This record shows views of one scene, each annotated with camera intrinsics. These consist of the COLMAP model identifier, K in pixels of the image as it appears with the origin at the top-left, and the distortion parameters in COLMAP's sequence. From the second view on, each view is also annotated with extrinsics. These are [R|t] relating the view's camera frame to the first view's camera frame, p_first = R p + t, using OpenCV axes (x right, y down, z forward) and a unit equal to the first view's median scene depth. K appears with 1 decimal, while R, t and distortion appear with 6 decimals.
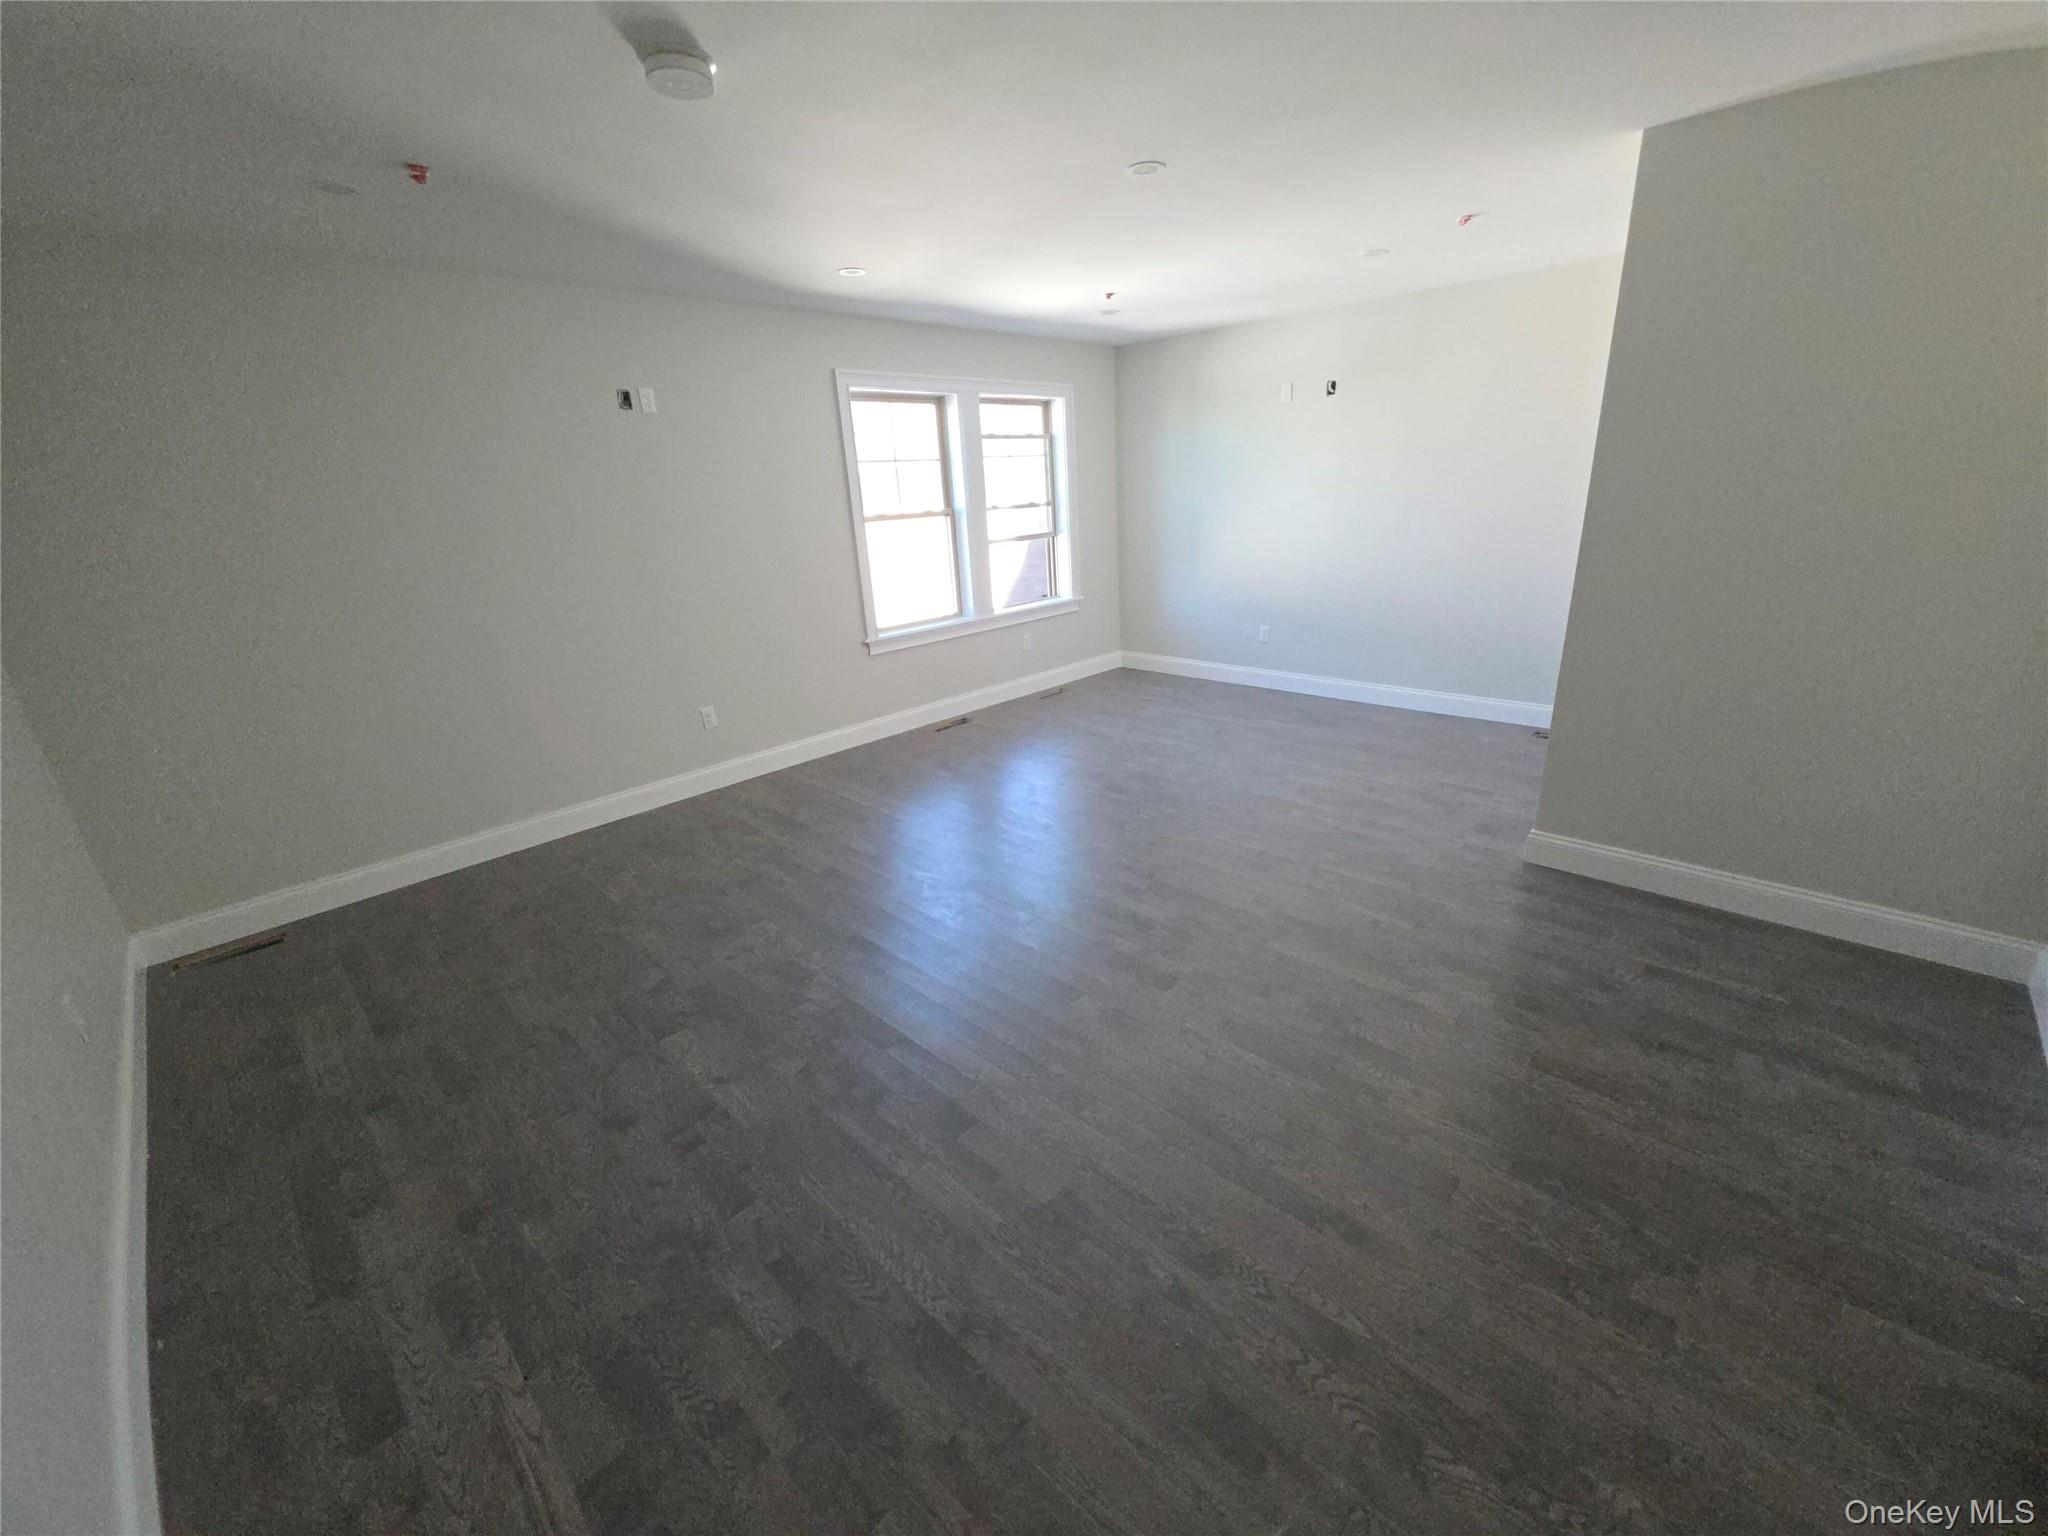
lens RADIAL K [[817.3, 0, 1032.8], [0, 817.3, 764.5], [0, 0, 1]] dist [0.011546, -0.007678]
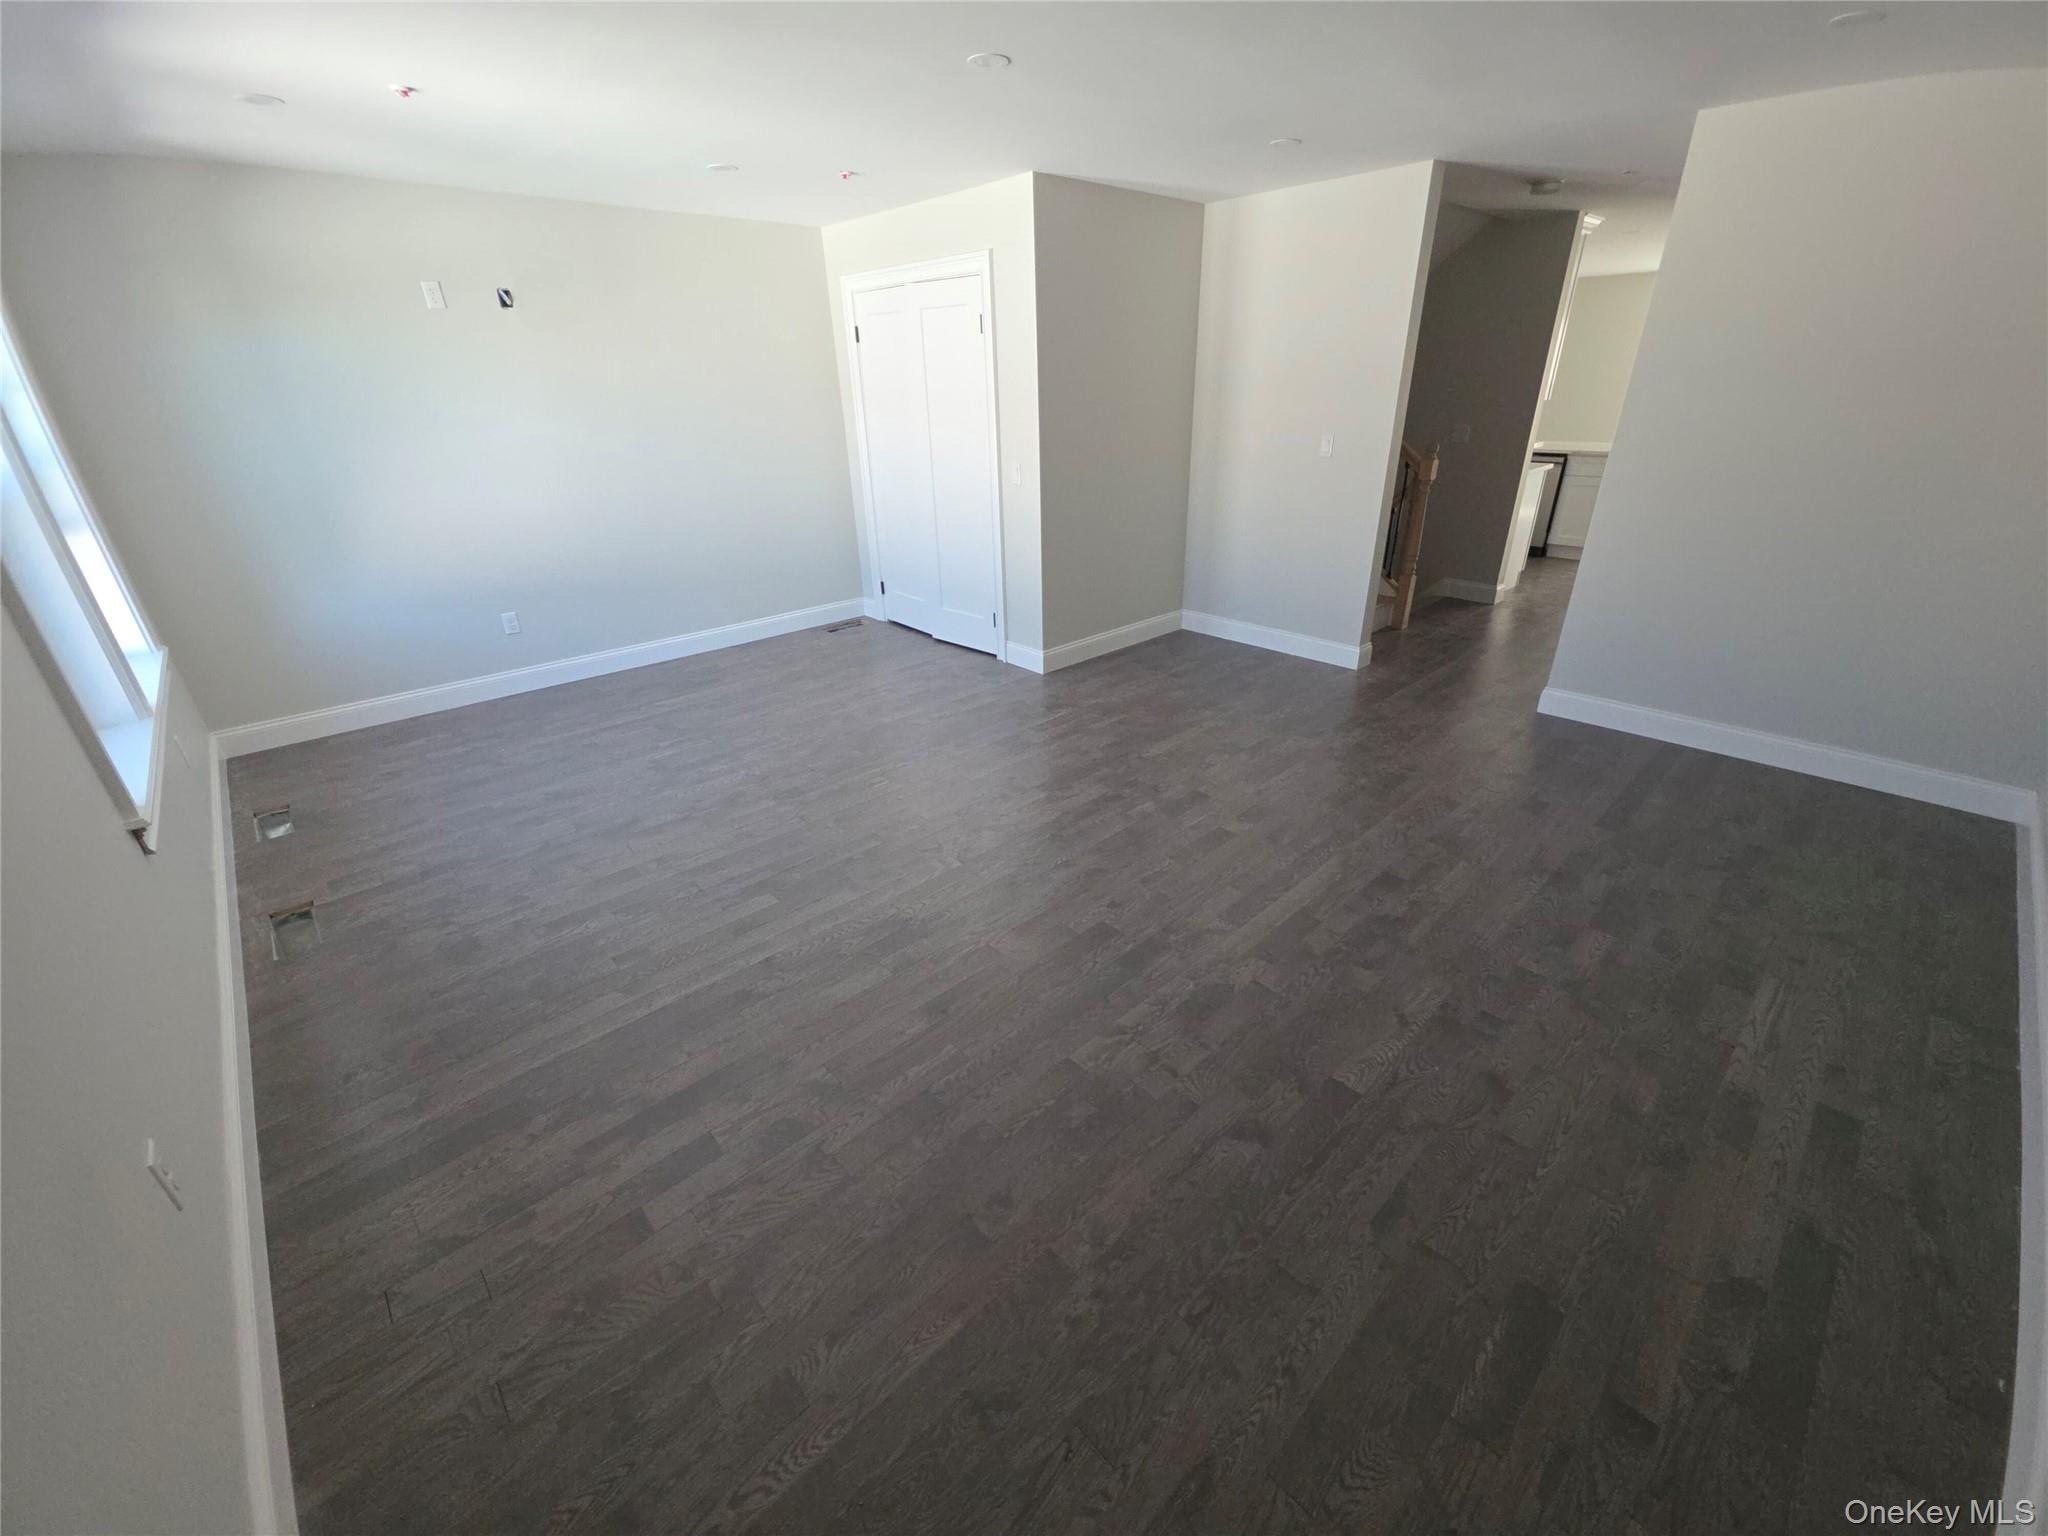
lens RADIAL K [[817.3, 0, 1033.2], [0, 817.3, 769.9], [0, 0, 1]] dist [0.011546, -0.007678]
pose [[0.042961, -0.386305, 0.921370, -0.853793], [0.345117, 0.871190, 0.349174, -0.260231], [-0.937576, 0.302979, 0.170748, 0.839823]]
